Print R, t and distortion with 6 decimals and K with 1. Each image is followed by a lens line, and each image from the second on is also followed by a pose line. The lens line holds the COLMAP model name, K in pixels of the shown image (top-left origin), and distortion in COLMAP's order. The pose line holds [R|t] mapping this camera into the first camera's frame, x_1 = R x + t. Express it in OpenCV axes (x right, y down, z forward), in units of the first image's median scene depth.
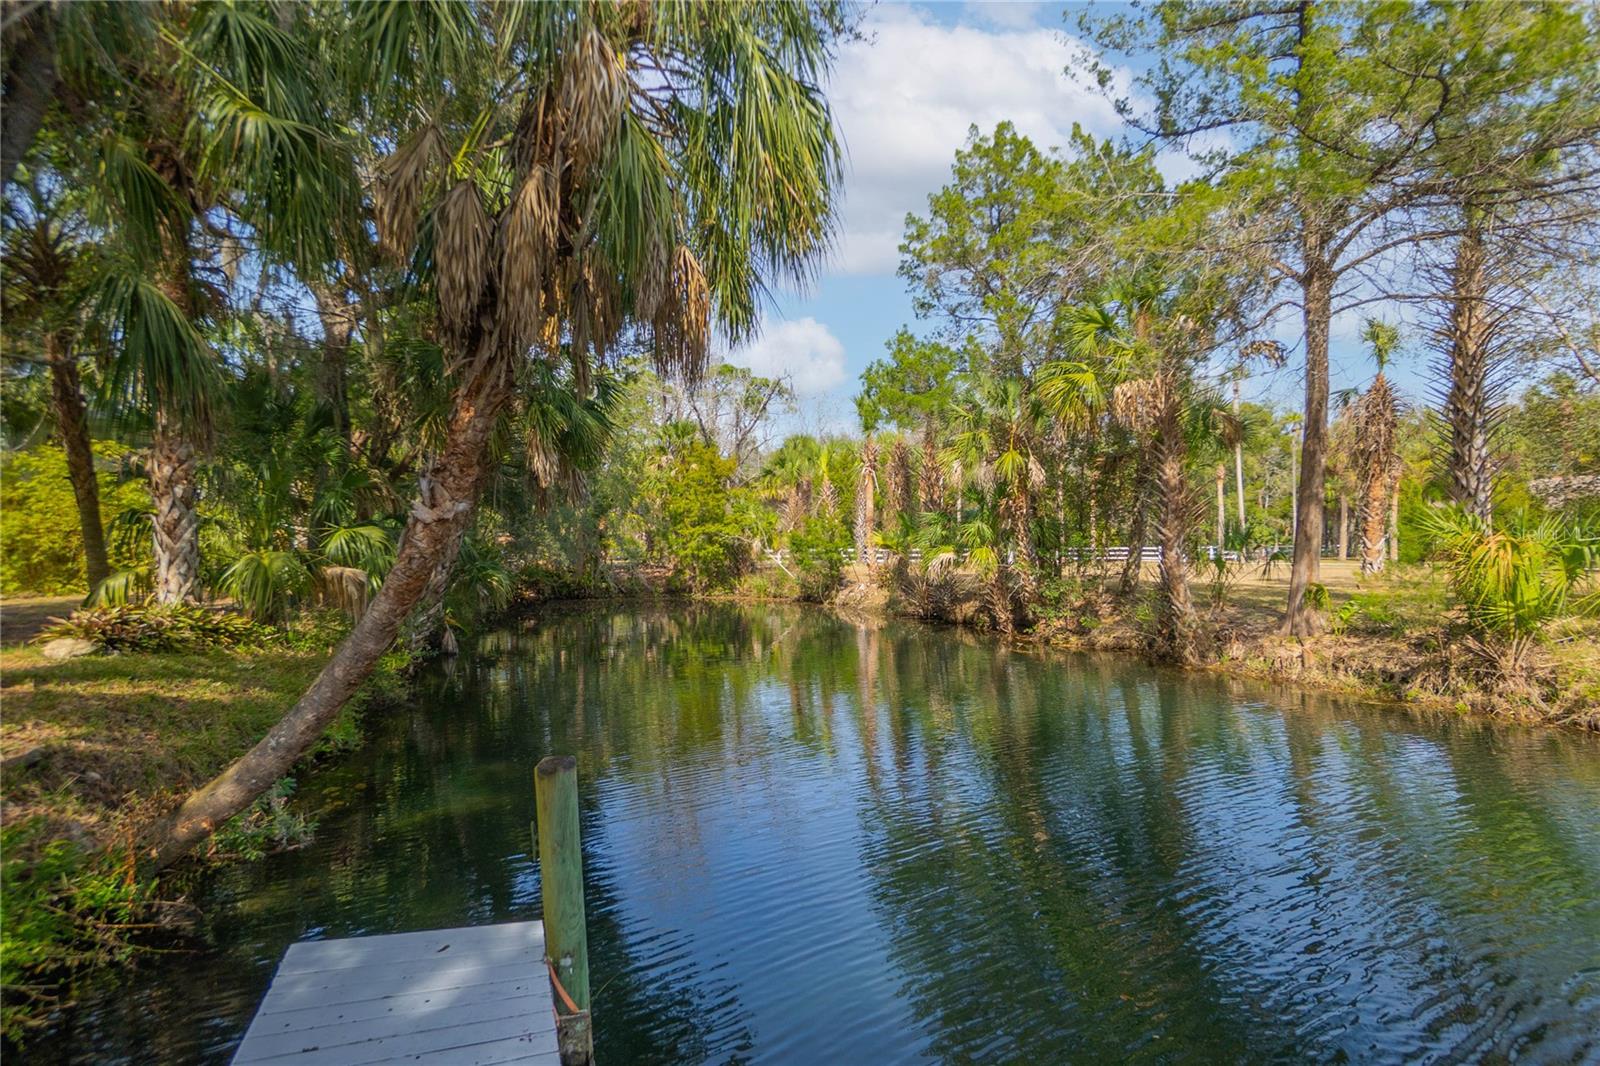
lens RADIAL K [[724.5, 0, 809.7], [0, 724.5, 538.1], [0, 0, 1]] dist [-0.045297, 0.018069]
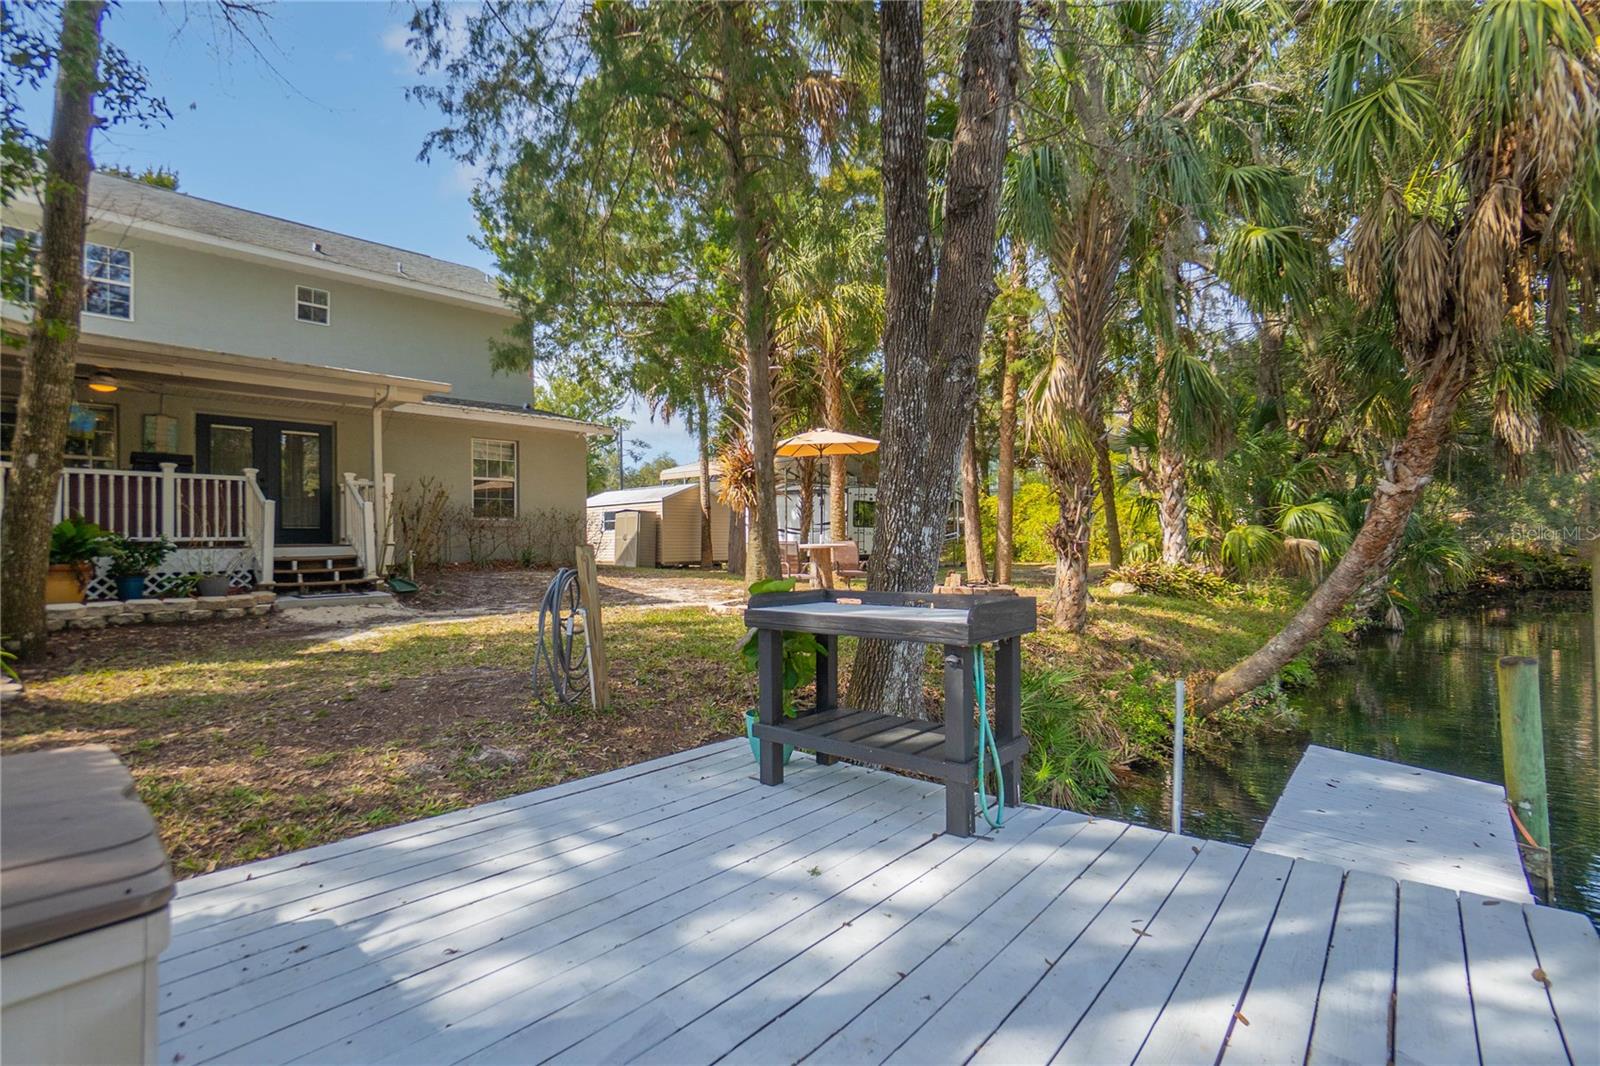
lens RADIAL K [[724.5, 0, 794.4], [0, 724.5, 541.3], [0, 0, 1]] dist [-0.045297, 0.018069]
pose [[0.402218, 0.003382, -0.915538, 0.077366], [0.020693, 0.999704, 0.012784, 0.009213], [0.915310, -0.024087, 0.402029, -0.191866]]
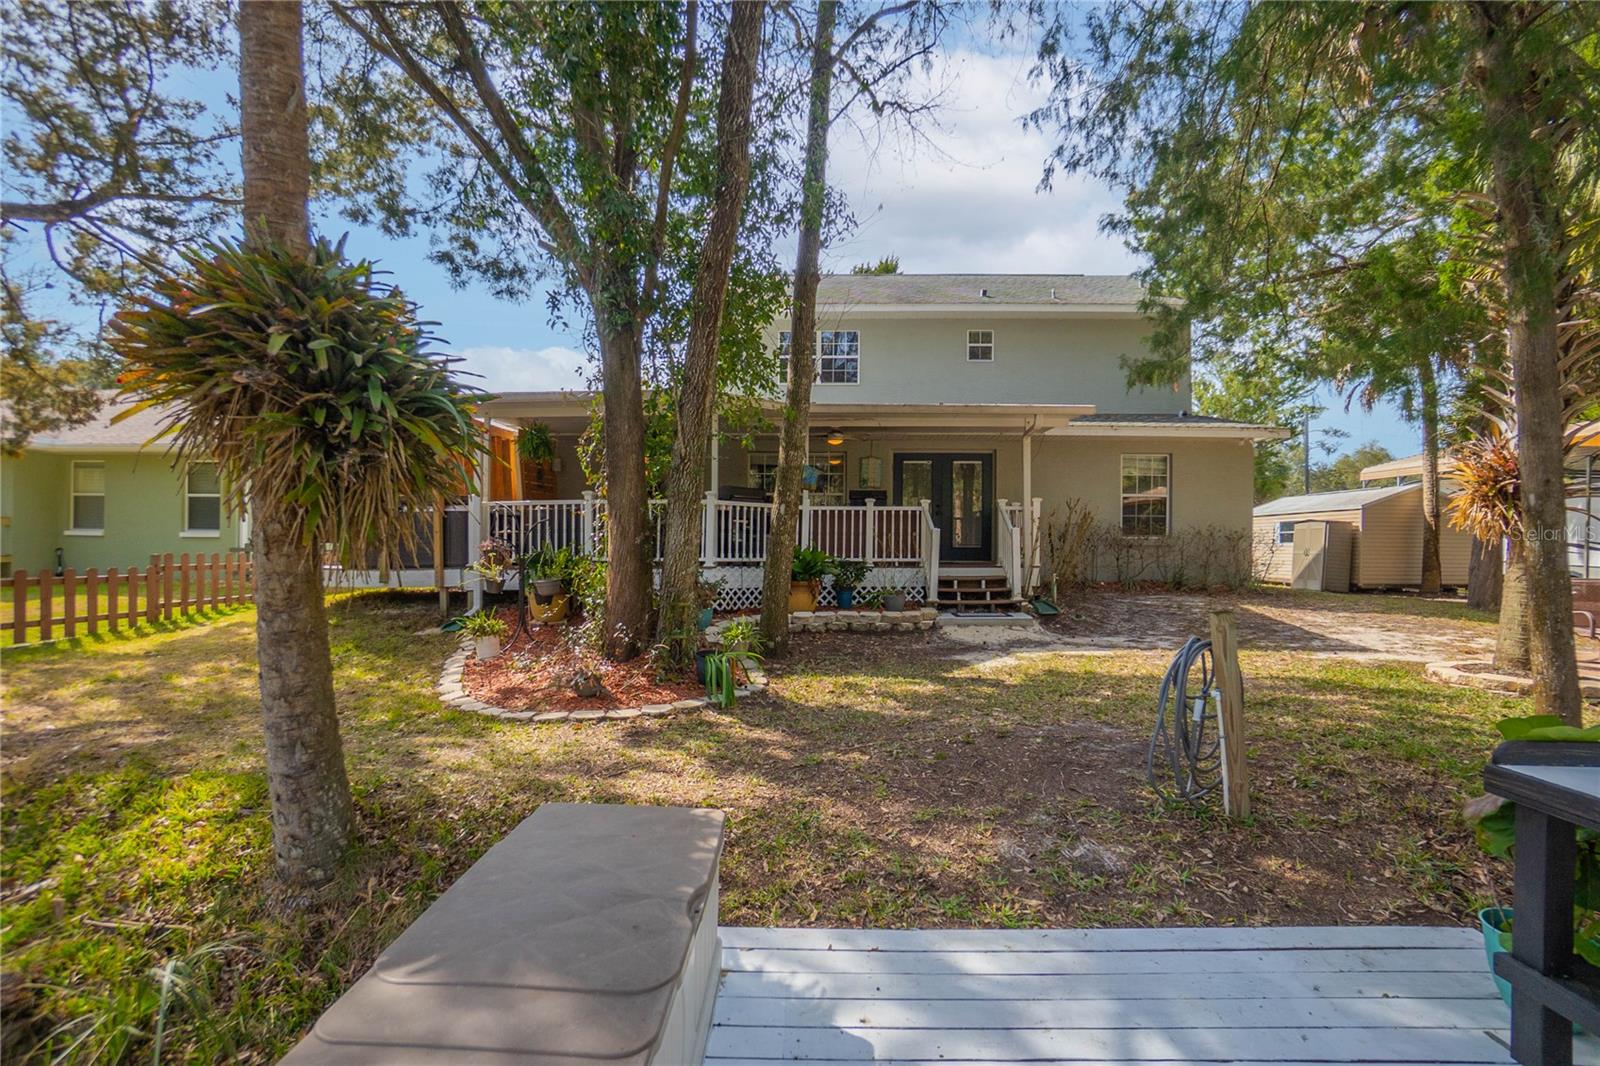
lens RADIAL K [[724.5, 0, 804.9], [0, 724.5, 557.5], [0, 0, 1]] dist [-0.045297, 0.018069]
pose [[-0.421993, 0.018611, -0.906408, 0.035065], [0.009664, 0.999825, 0.016030, -0.013675], [0.906547, -0.001995, -0.422099, -0.173410]]
